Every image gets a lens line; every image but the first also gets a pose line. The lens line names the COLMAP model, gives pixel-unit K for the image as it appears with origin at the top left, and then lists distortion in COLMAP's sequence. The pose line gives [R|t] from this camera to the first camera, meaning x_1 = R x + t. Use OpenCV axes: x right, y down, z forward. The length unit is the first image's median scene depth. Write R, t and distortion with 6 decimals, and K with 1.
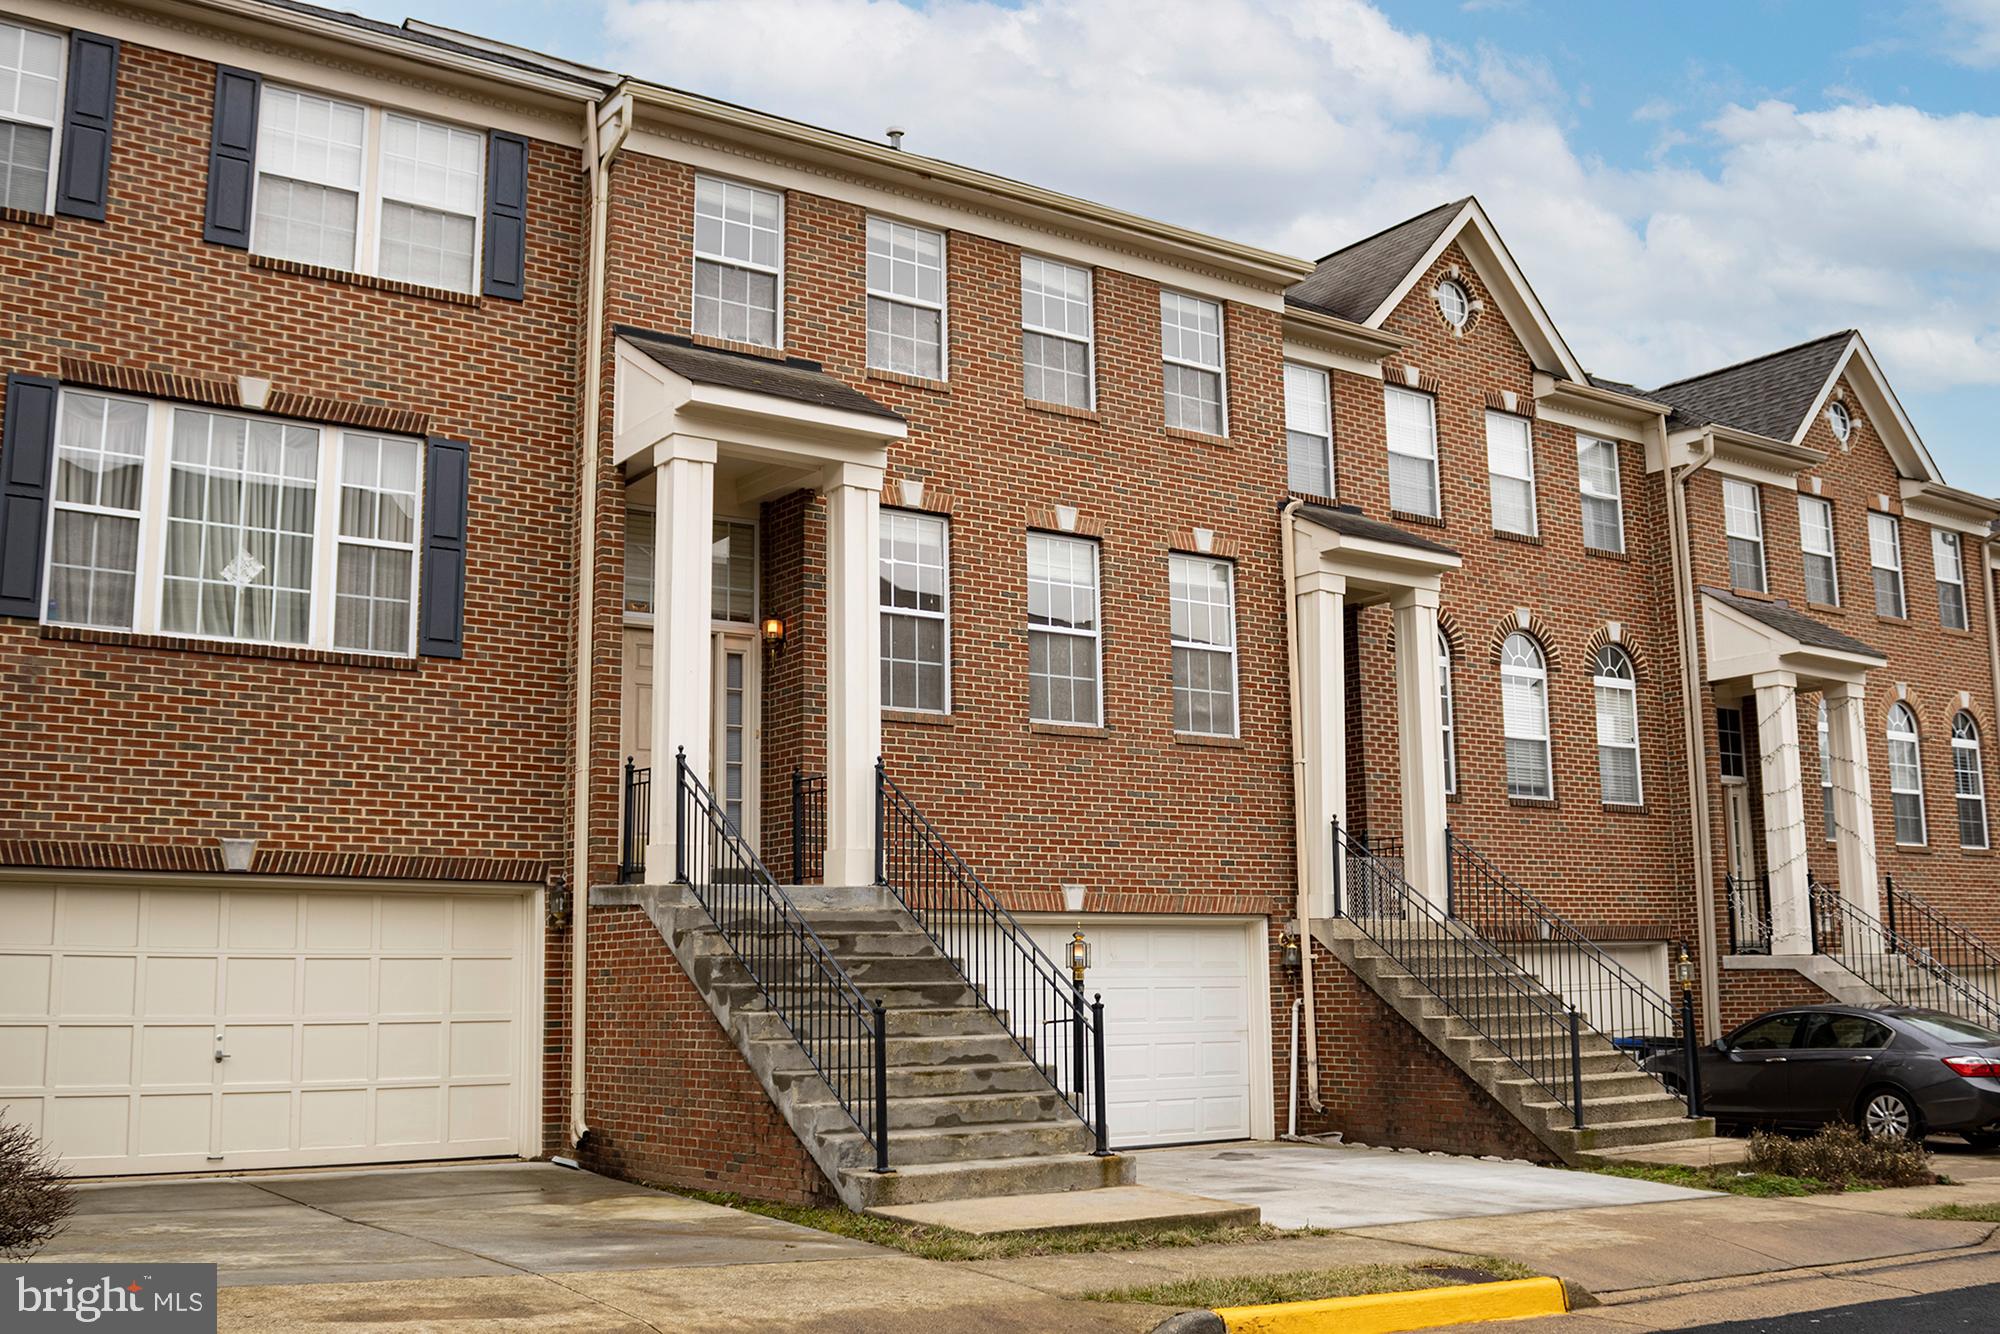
lens RADIAL K [[1966.1, 0, 1000.0], [0, 1966.1, 667.0], [0, 0, 1]] dist [-0.122337, 0.015150]
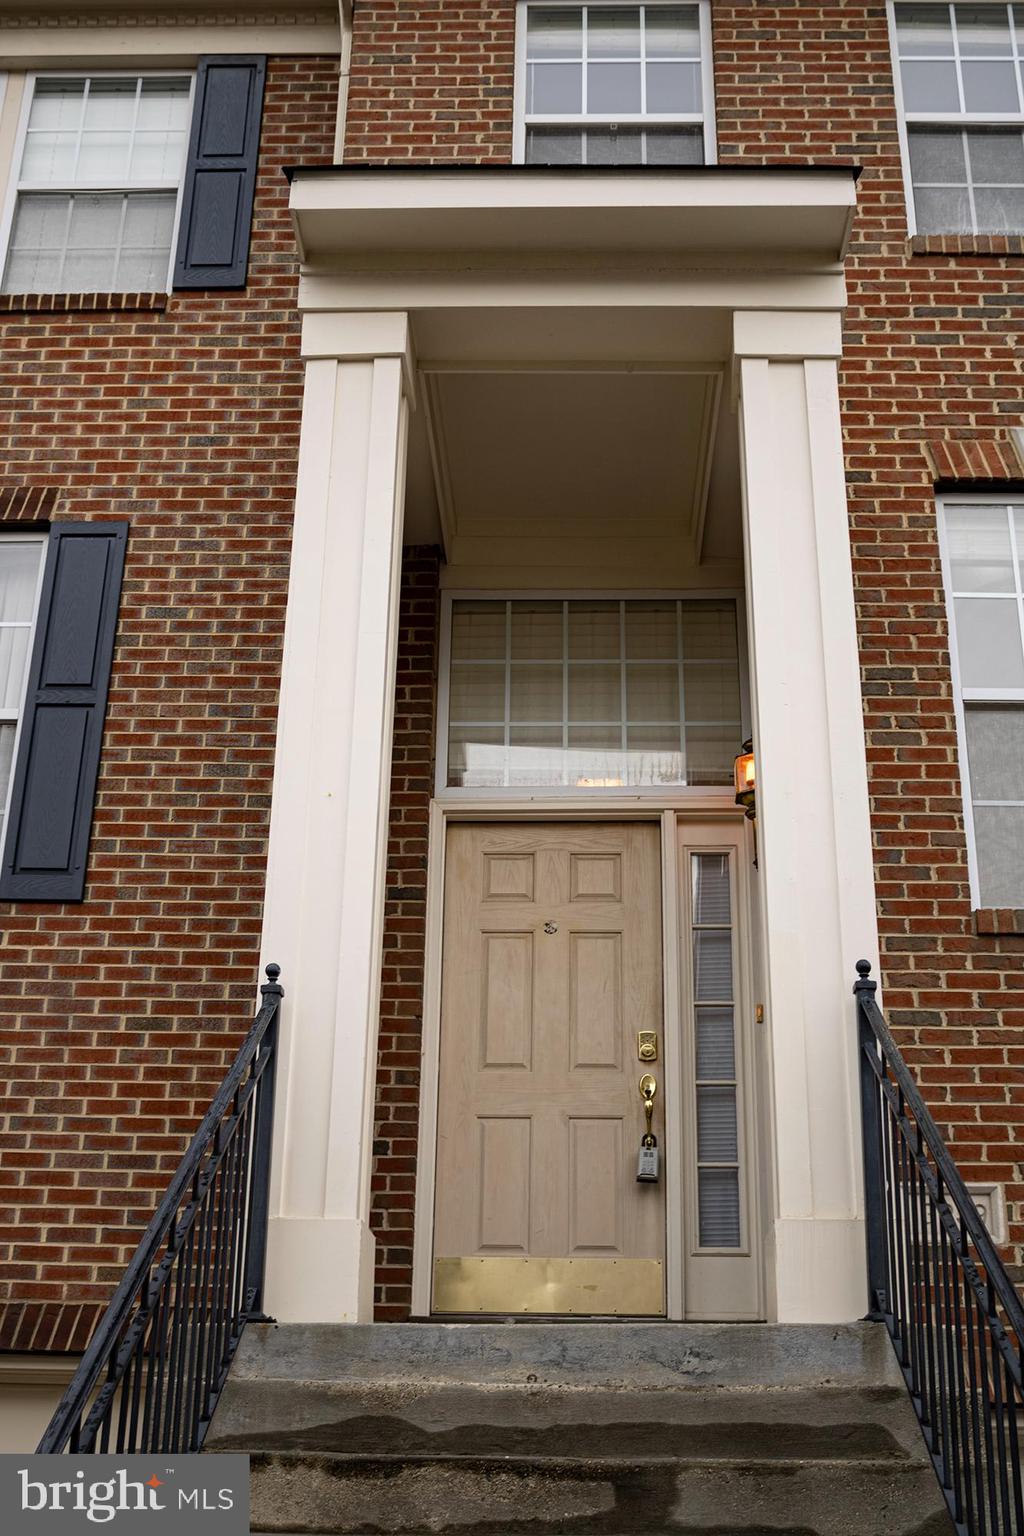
lens RADIAL K [[1832.2, 0, 512.0], [0, 1832.2, 768.0], [0, 0, 1]] dist [-0.077149, 0.023230]
pose [[0.799659, -0.218364, -0.559341, 0.083520], [0.069735, 0.959000, -0.274693, 0.098482], [0.596391, 0.180655, 0.782100, 0.677044]]
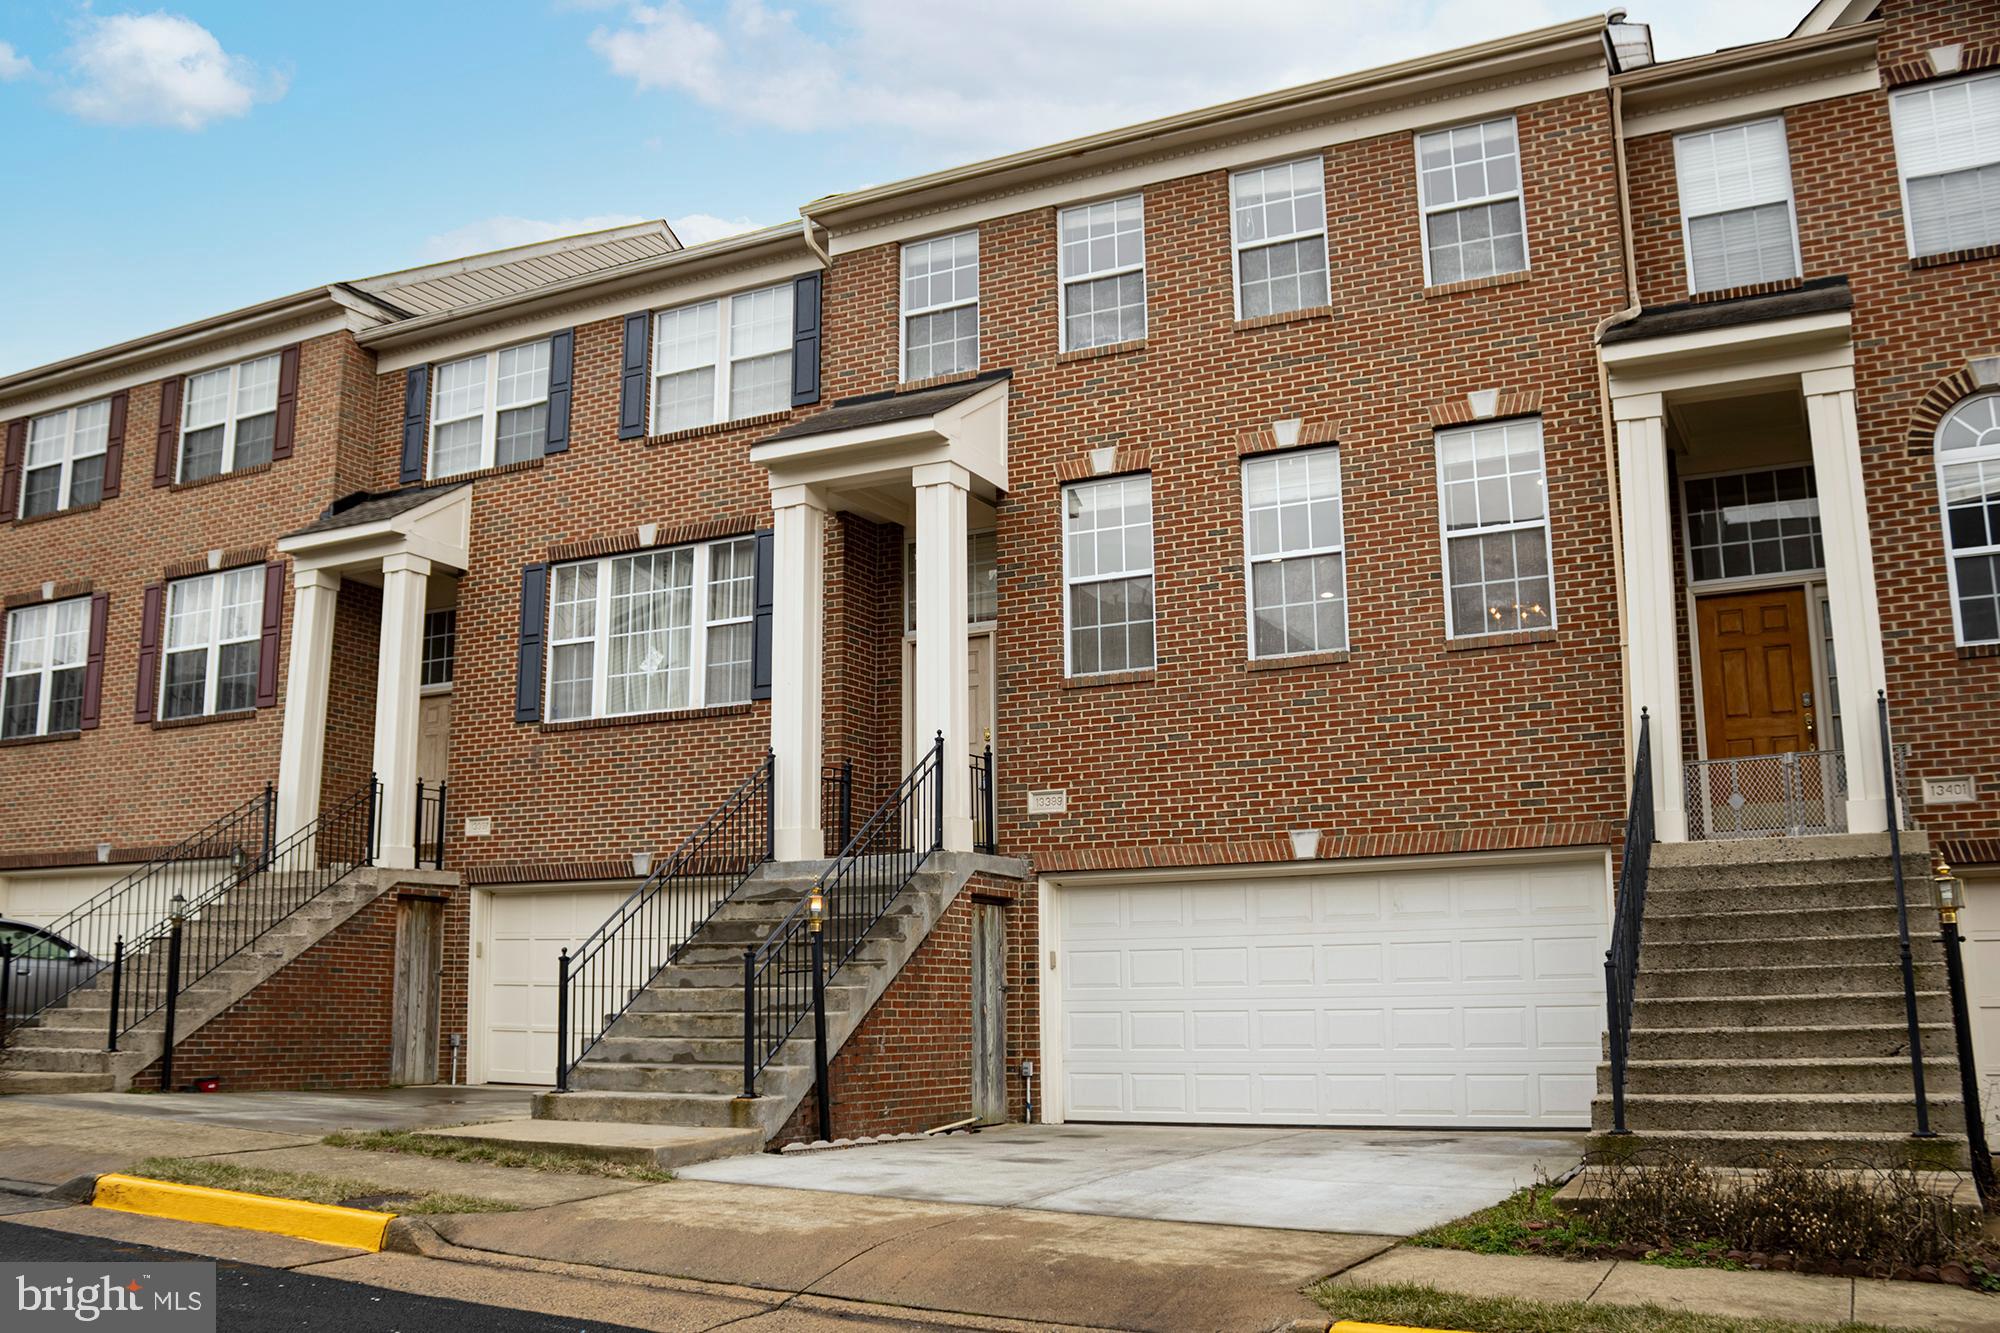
lens RADIAL K [[1793.0, 0, 1000.0], [0, 1793.0, 666.5], [0, 0, 1]] dist [-0.151045, 0.130188]
pose [[0.468346, -0.159963, -0.868944, 0.791587], [0.144249, 0.984122, -0.103418, 0.115217], [0.871691, -0.076909, 0.483984, 0.552027]]
